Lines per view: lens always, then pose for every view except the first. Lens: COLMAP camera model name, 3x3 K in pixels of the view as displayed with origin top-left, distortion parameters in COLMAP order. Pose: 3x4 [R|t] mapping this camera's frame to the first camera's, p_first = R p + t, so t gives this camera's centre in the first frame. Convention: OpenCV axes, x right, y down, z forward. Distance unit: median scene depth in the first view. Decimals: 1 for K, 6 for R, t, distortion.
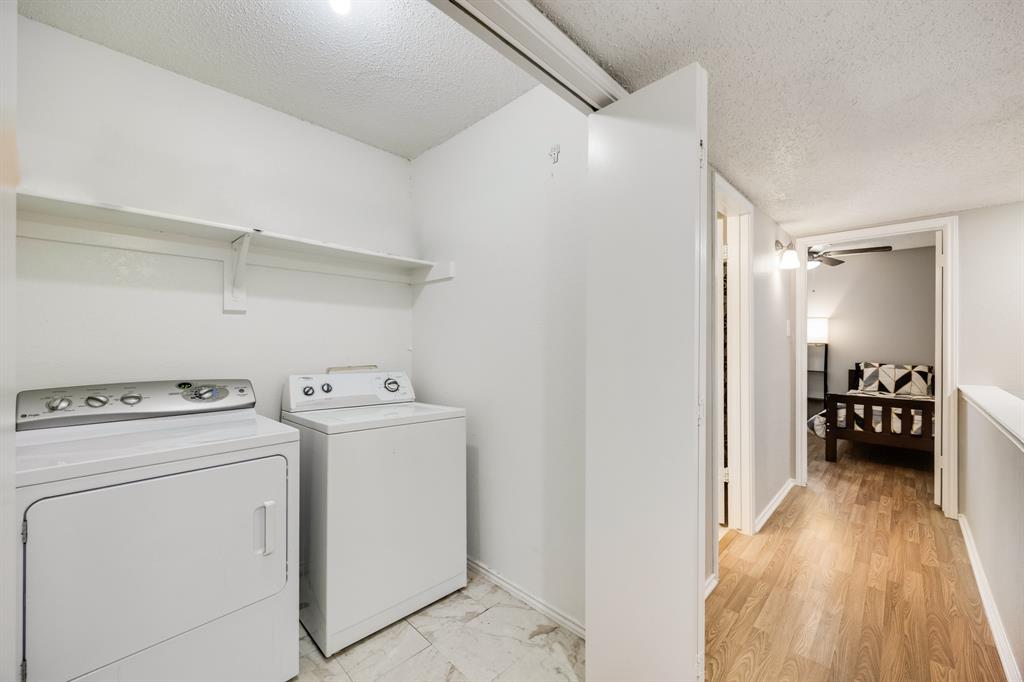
lens RADIAL K [[397.8, 0, 515.5], [0, 397.8, 341.9], [0, 0, 1]] dist [0.002485, 0.000426]
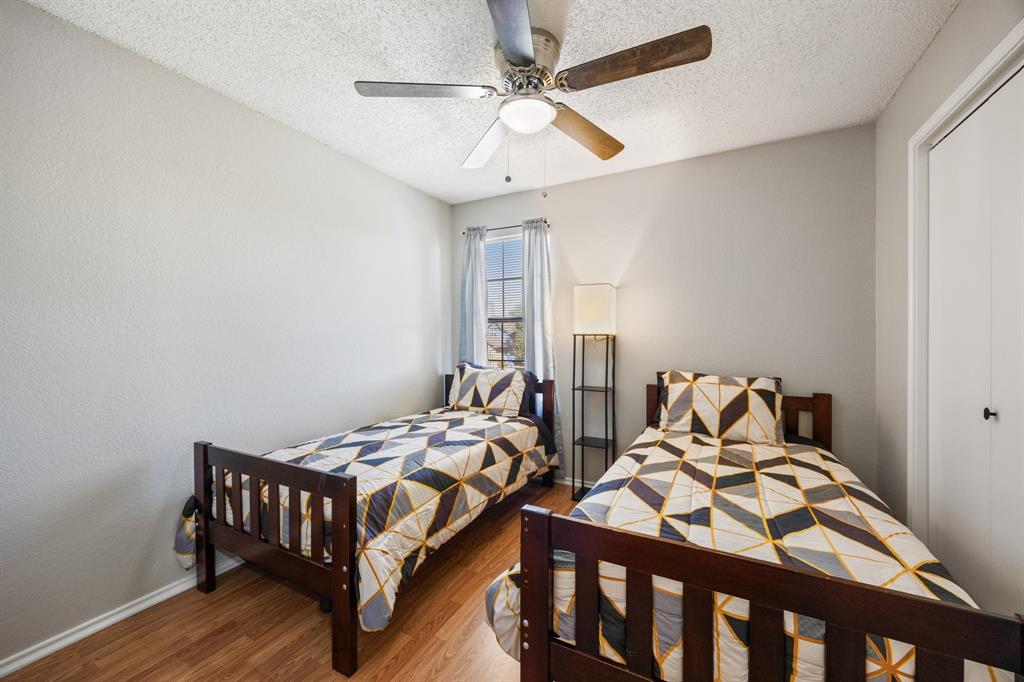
lens RADIAL K [[397.8, 0, 516.2], [0, 397.8, 339.7], [0, 0, 1]] dist [0.002485, 0.000426]
pose [[0.956847, -0.007265, 0.290502, 0.589957], [0.006764, 0.999973, 0.002729, 0.009768], [-0.290515, -0.000647, 0.956870, 0.624876]]
